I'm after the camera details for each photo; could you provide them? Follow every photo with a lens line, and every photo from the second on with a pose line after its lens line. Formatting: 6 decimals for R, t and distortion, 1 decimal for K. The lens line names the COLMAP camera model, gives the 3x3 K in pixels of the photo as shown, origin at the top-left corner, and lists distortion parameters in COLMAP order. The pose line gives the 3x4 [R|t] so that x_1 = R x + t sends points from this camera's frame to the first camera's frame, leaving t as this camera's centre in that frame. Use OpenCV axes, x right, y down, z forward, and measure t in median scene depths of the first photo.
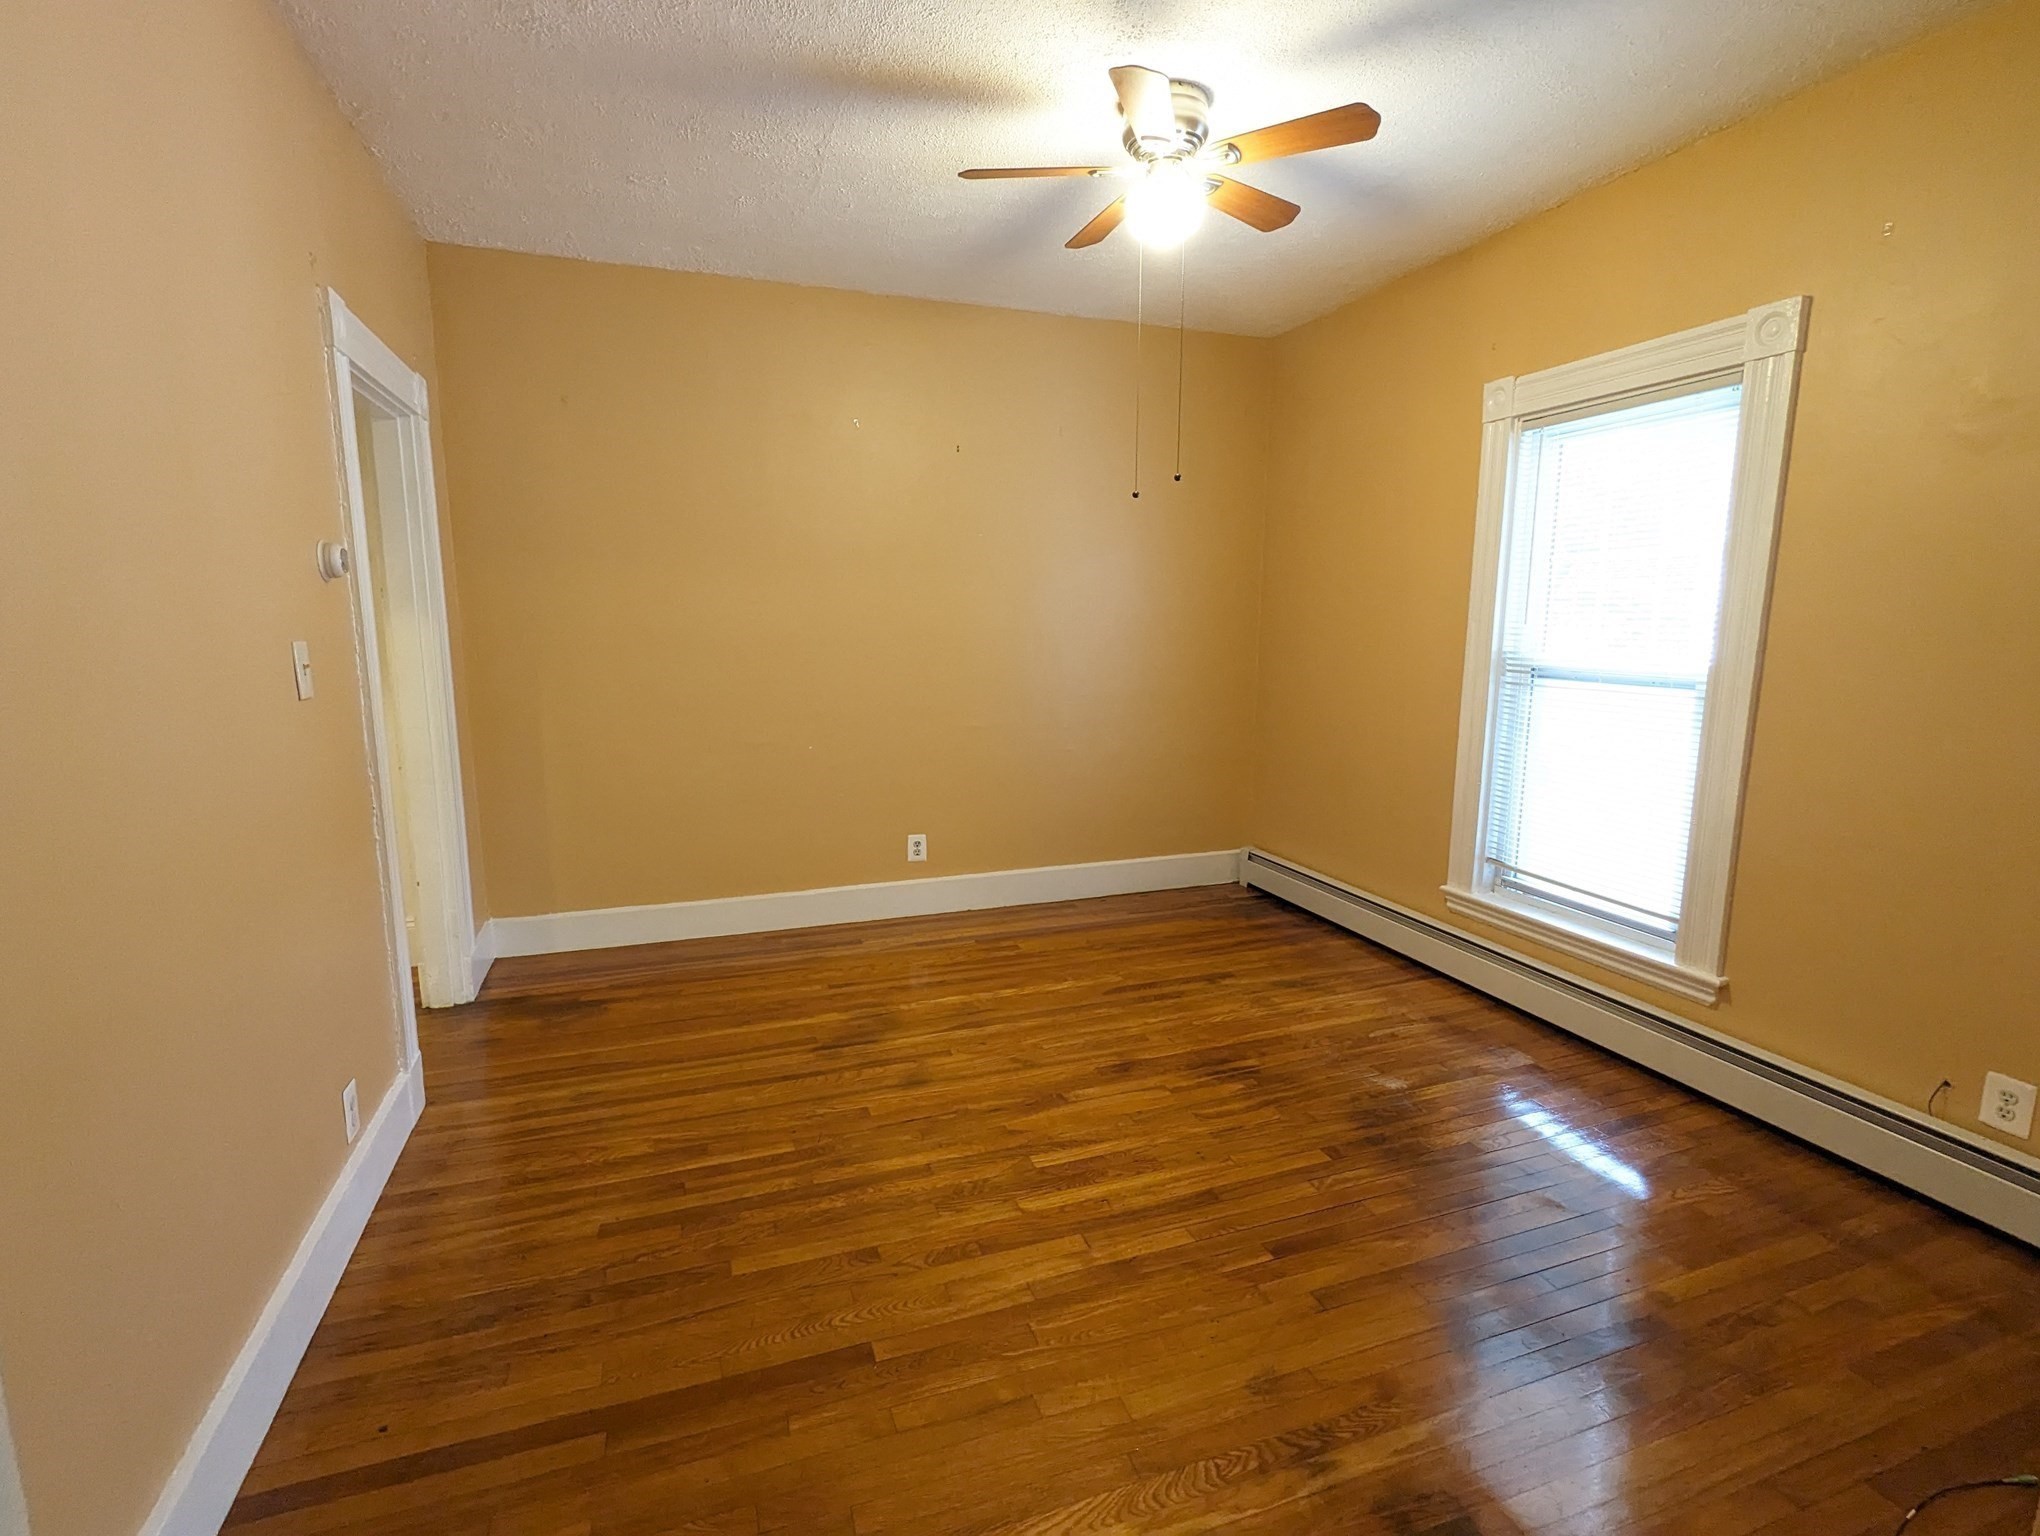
lens RADIAL K [[971.8, 0, 1021.2], [0, 971.8, 775.9], [0, 0, 1]] dist [0.004082, 0.000536]
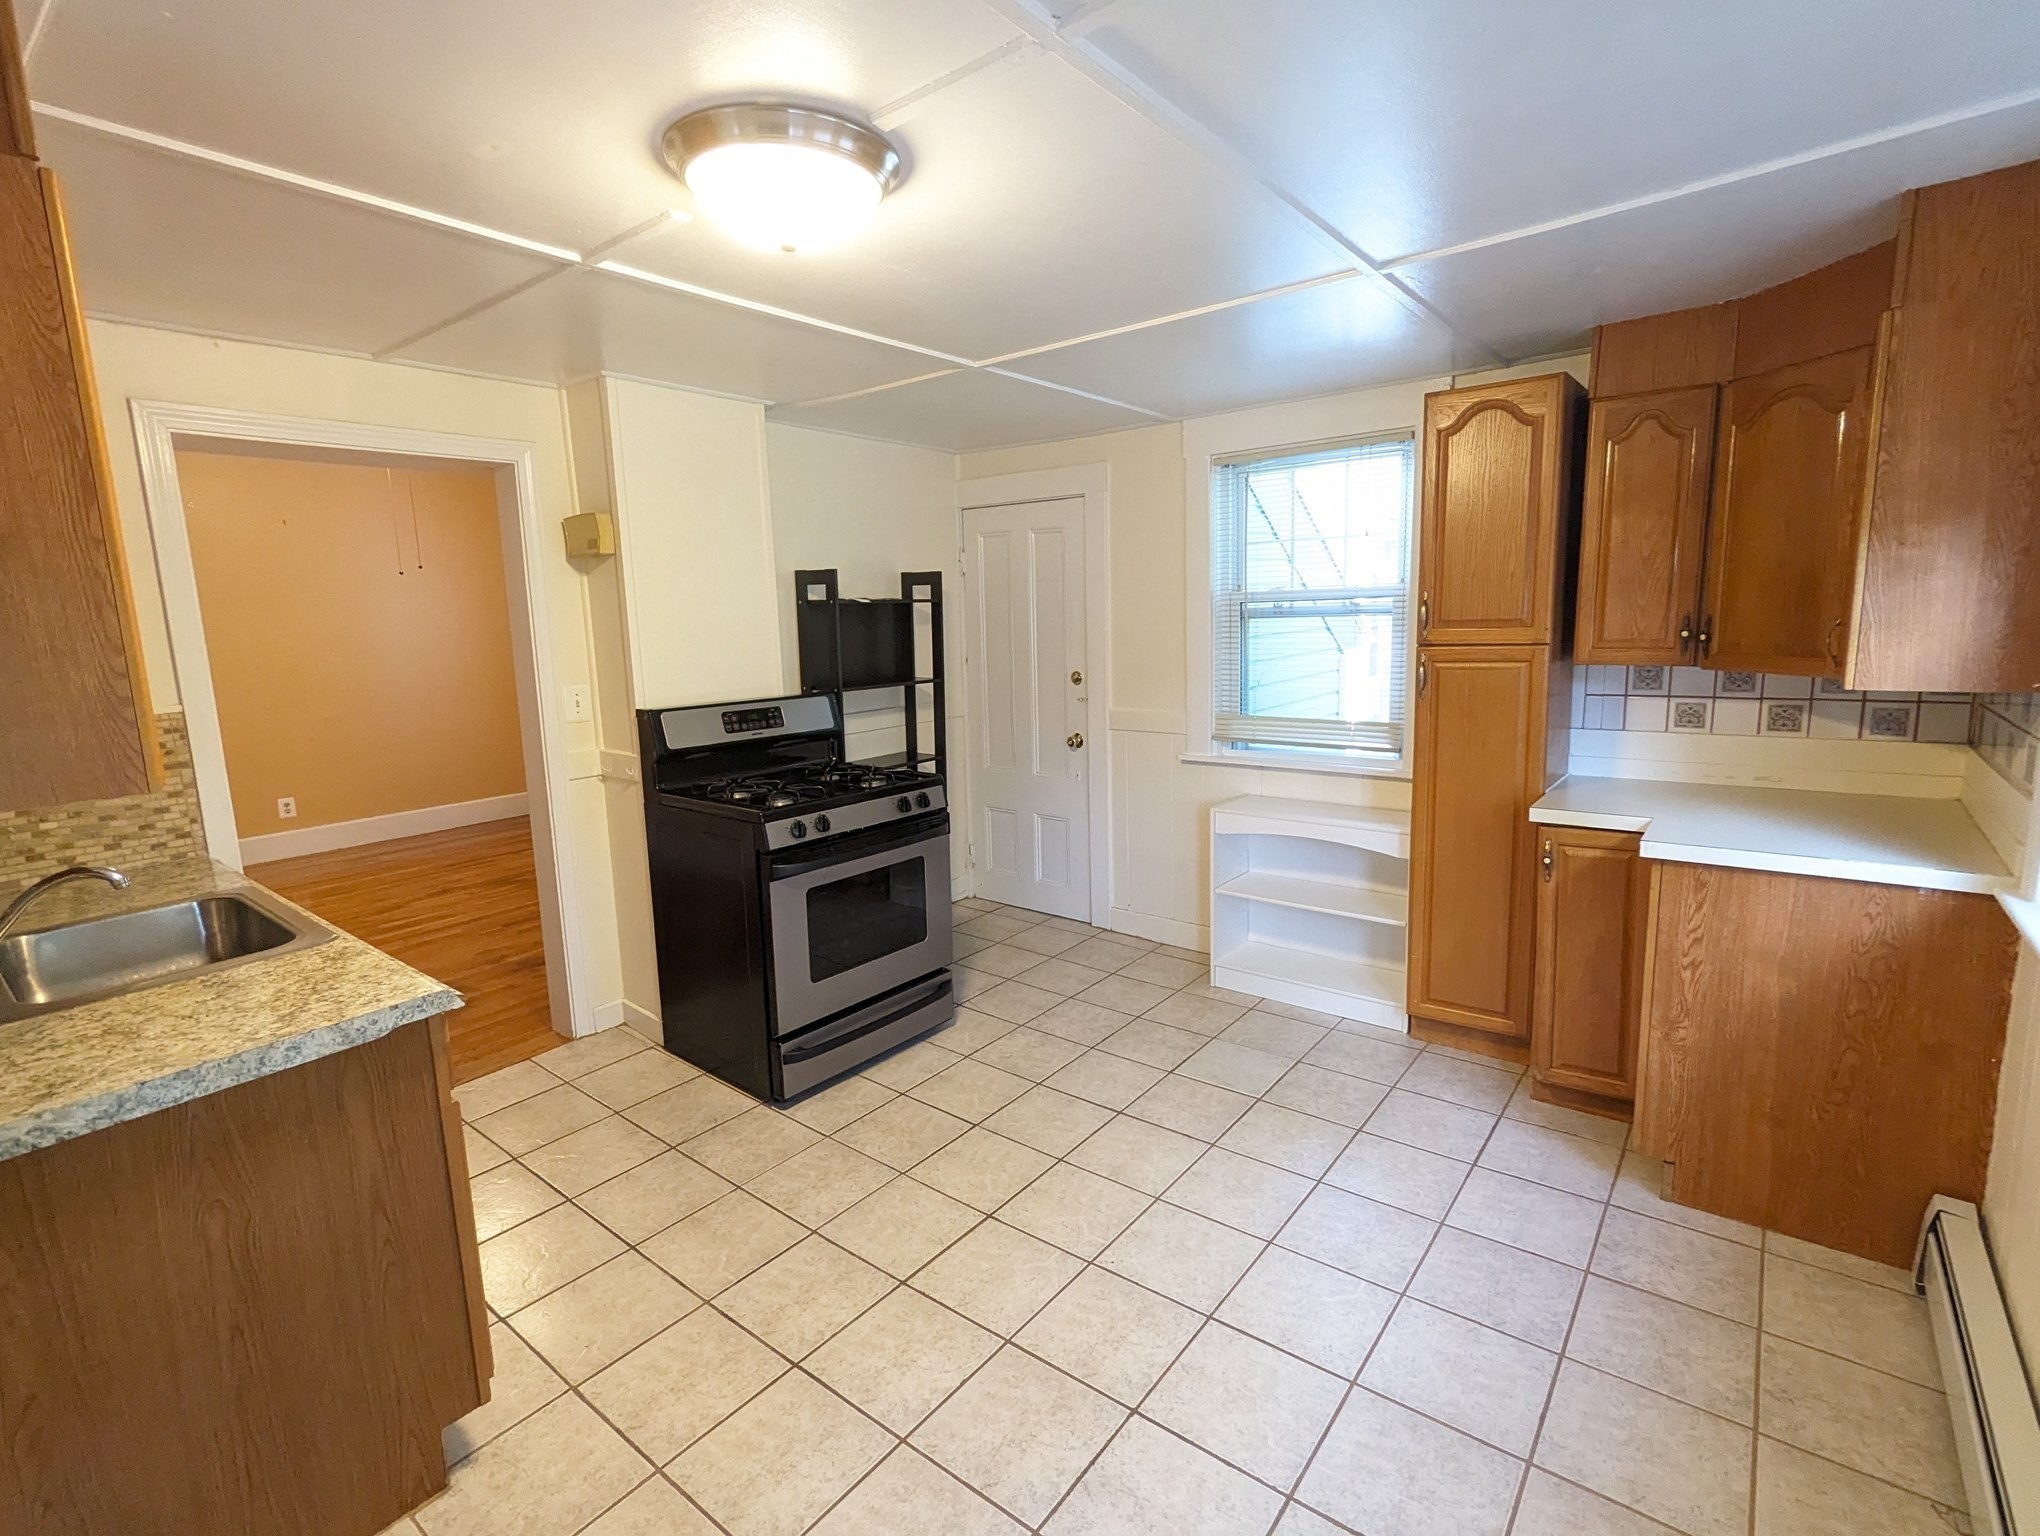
lens RADIAL K [[971.8, 0, 1013.1], [0, 971.8, 767.5], [0, 0, 1]] dist [0.004082, 0.000536]
pose [[0.854275, -0.109393, 0.508181, 0.104684], [0.111837, 0.993391, 0.025839, 0.131372], [-0.507648, 0.034760, 0.860863, -0.972704]]
